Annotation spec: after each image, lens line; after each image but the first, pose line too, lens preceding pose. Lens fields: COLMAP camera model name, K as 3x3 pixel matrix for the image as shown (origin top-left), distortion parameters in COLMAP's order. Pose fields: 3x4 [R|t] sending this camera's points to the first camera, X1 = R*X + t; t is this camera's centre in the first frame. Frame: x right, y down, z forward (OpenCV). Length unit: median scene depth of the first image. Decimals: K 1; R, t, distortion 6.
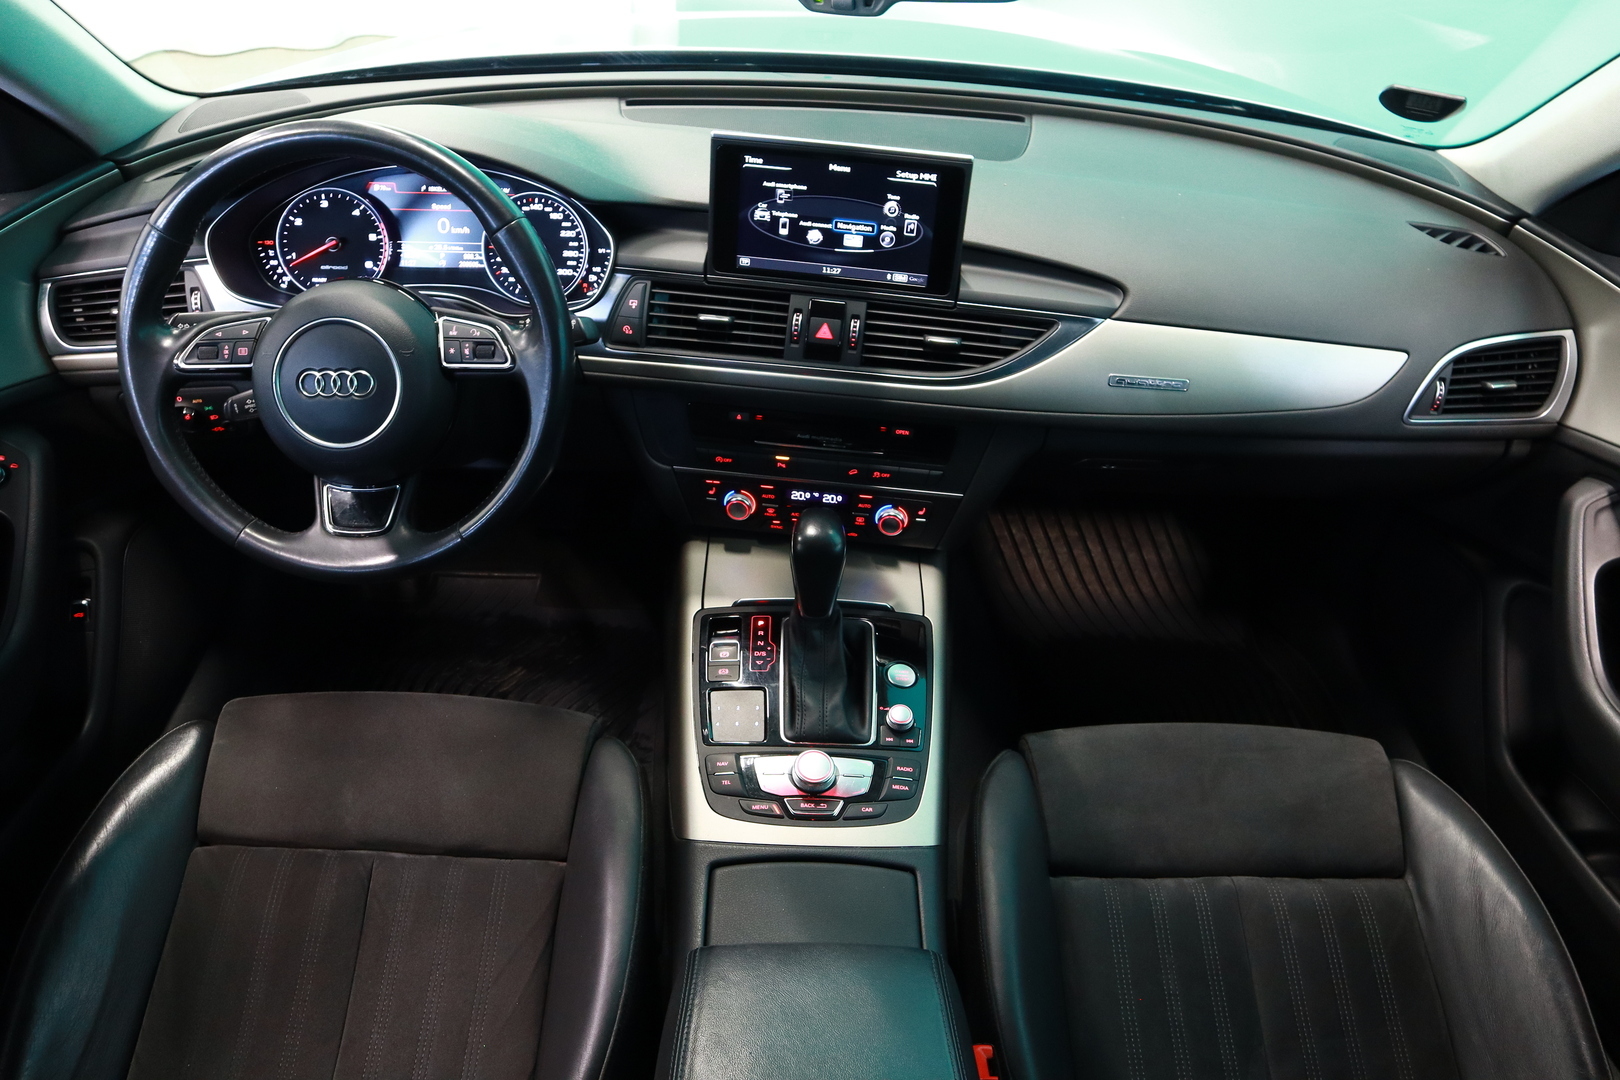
lens RADIAL K [[1123.3, 0, 813.4], [0, 1123.3, 526.3], [0, 0, 1]] dist [-0.121924, 0.068587]
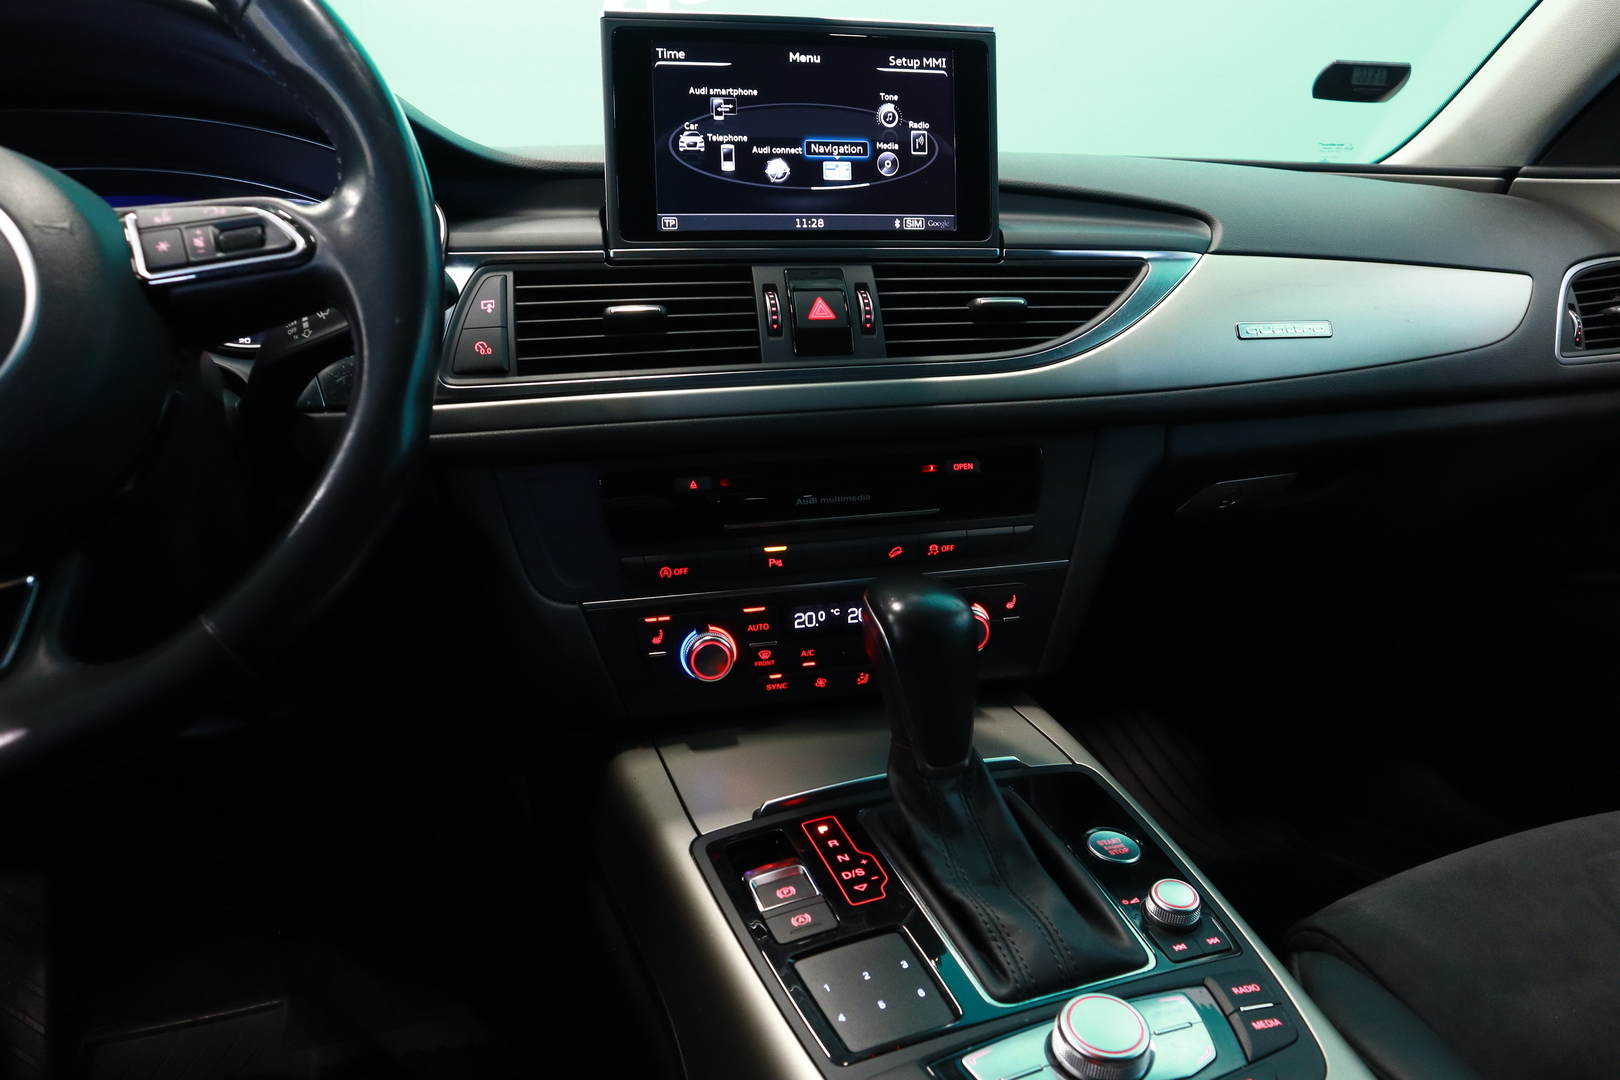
lens RADIAL K [[1123.3, 0, 810.2], [0, 1123.3, 531.9], [0, 0, 1]] dist [-0.121924, 0.068587]
pose [[0.940444, -0.139244, 0.310121, -0.199813], [0.248886, 0.903425, -0.349111, 0.145425], [-0.231560, 0.405505, 0.884277, 0.510858]]
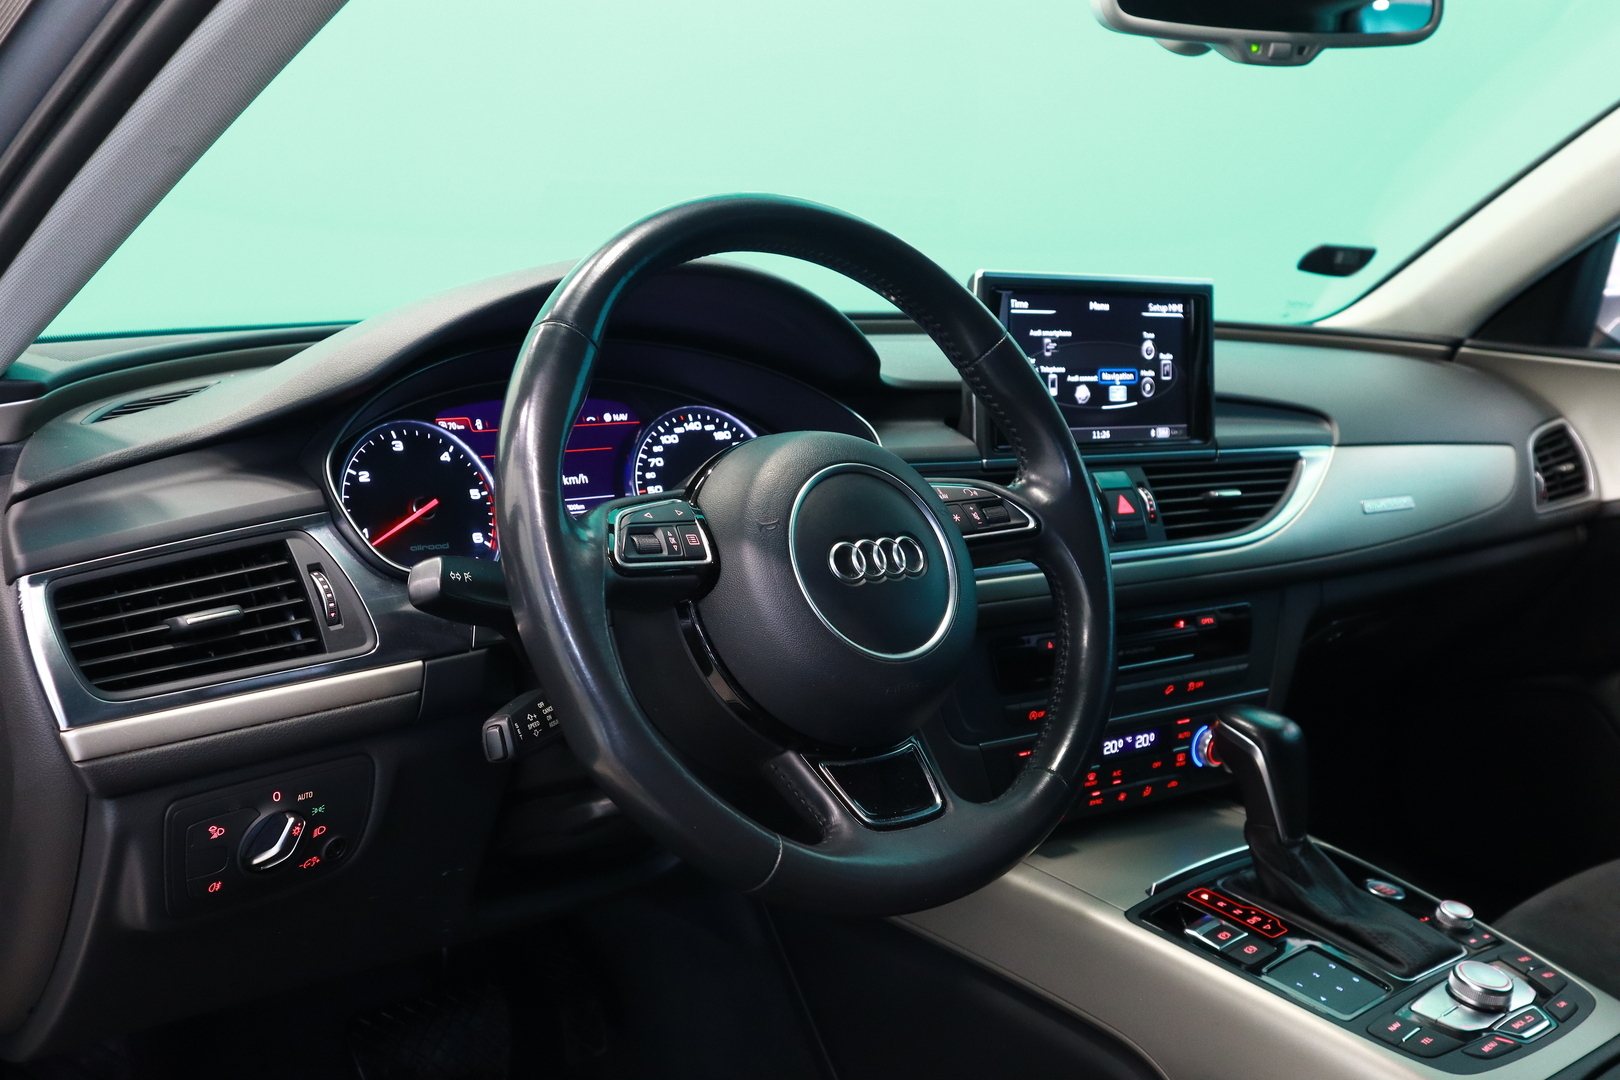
lens RADIAL K [[1617.7, 0, 808.3], [0, 1617.7, 527.6], [0, 0, 1]] dist [-0.021895, 0.000000]
pose [[0.769404, -0.129269, 0.625546, -0.871801], [0.392633, 0.868168, -0.303520, 0.097976], [-0.503843, 0.479139, 0.718727, 0.300029]]
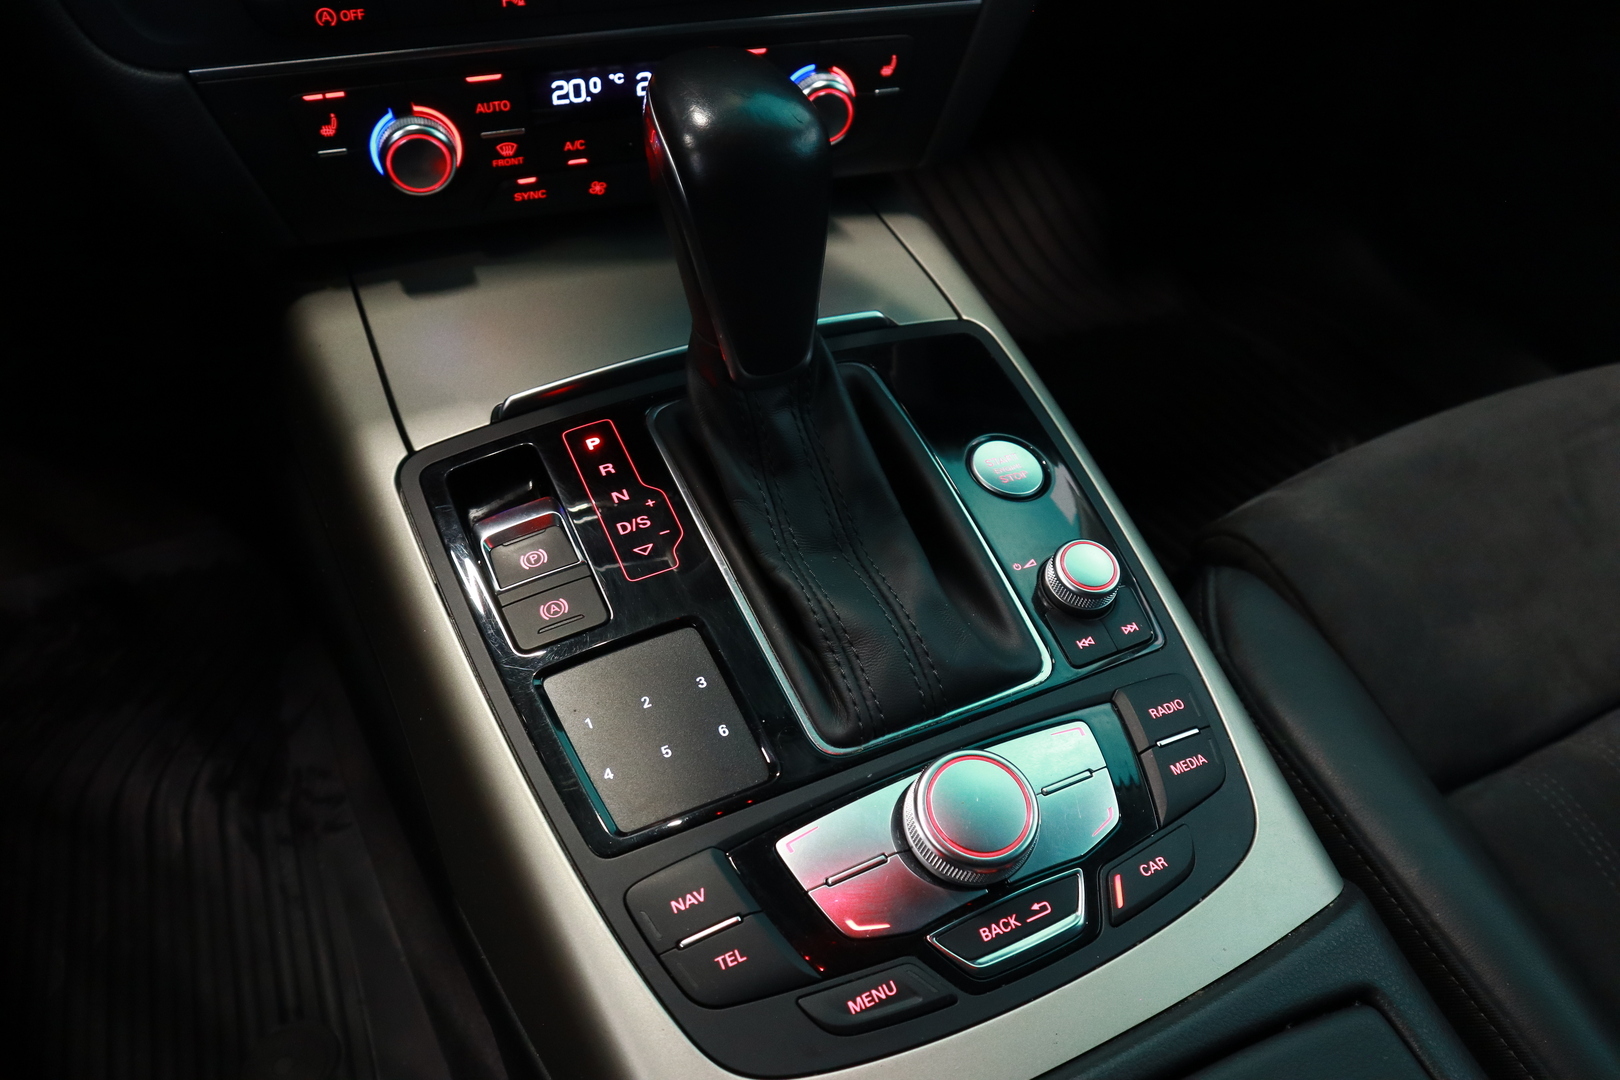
lens RADIAL K [[1174.1, 0, 812.5], [0, 1174.1, 531.4], [0, 0, 1]] dist [-0.087179, 0.045471]
pose [[0.903502, -0.298228, 0.307805, -0.110436], [0.242834, 0.948005, 0.205715, 0.055413], [-0.353151, -0.111118, 0.928944, 0.653710]]
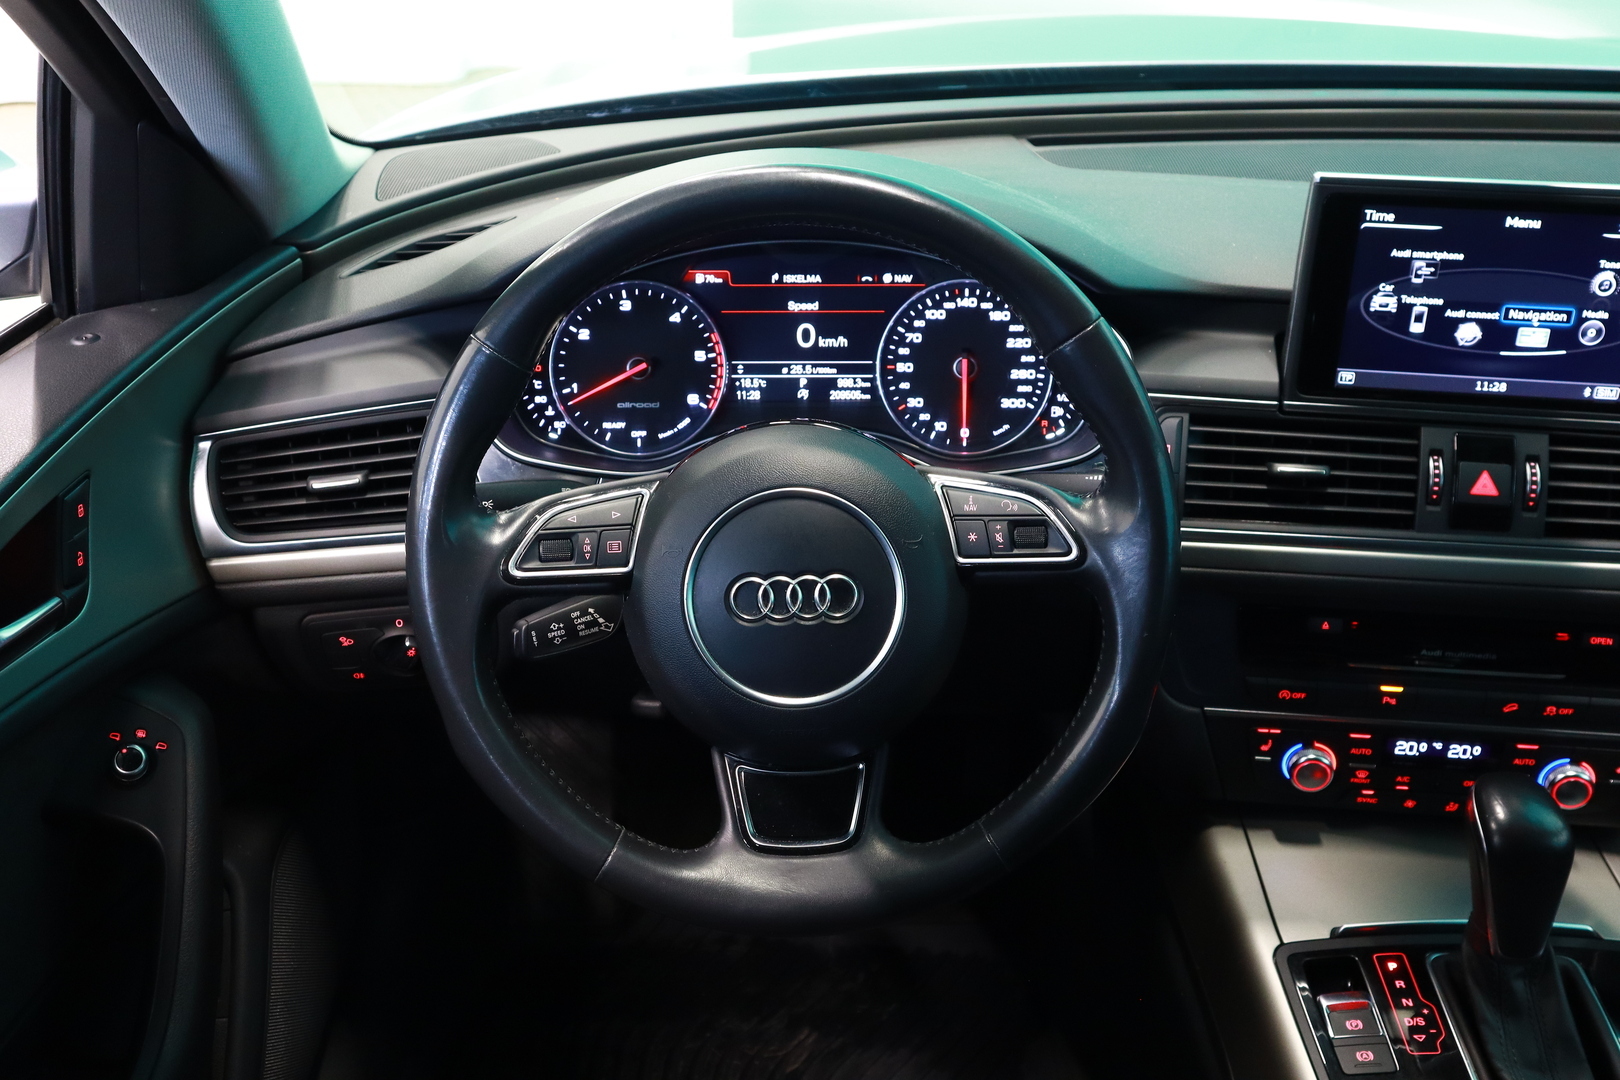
lens RADIAL K [[1590.9, 0, 814.5], [0, 1590.9, 523.0], [0, 0, 1]] dist [-0.002465, 0.000000]
pose [[0.998941, -0.037569, -0.026542, -0.337007], [0.033421, 0.989245, -0.142401, -0.039209], [0.031606, 0.141363, 0.989453, 0.118655]]
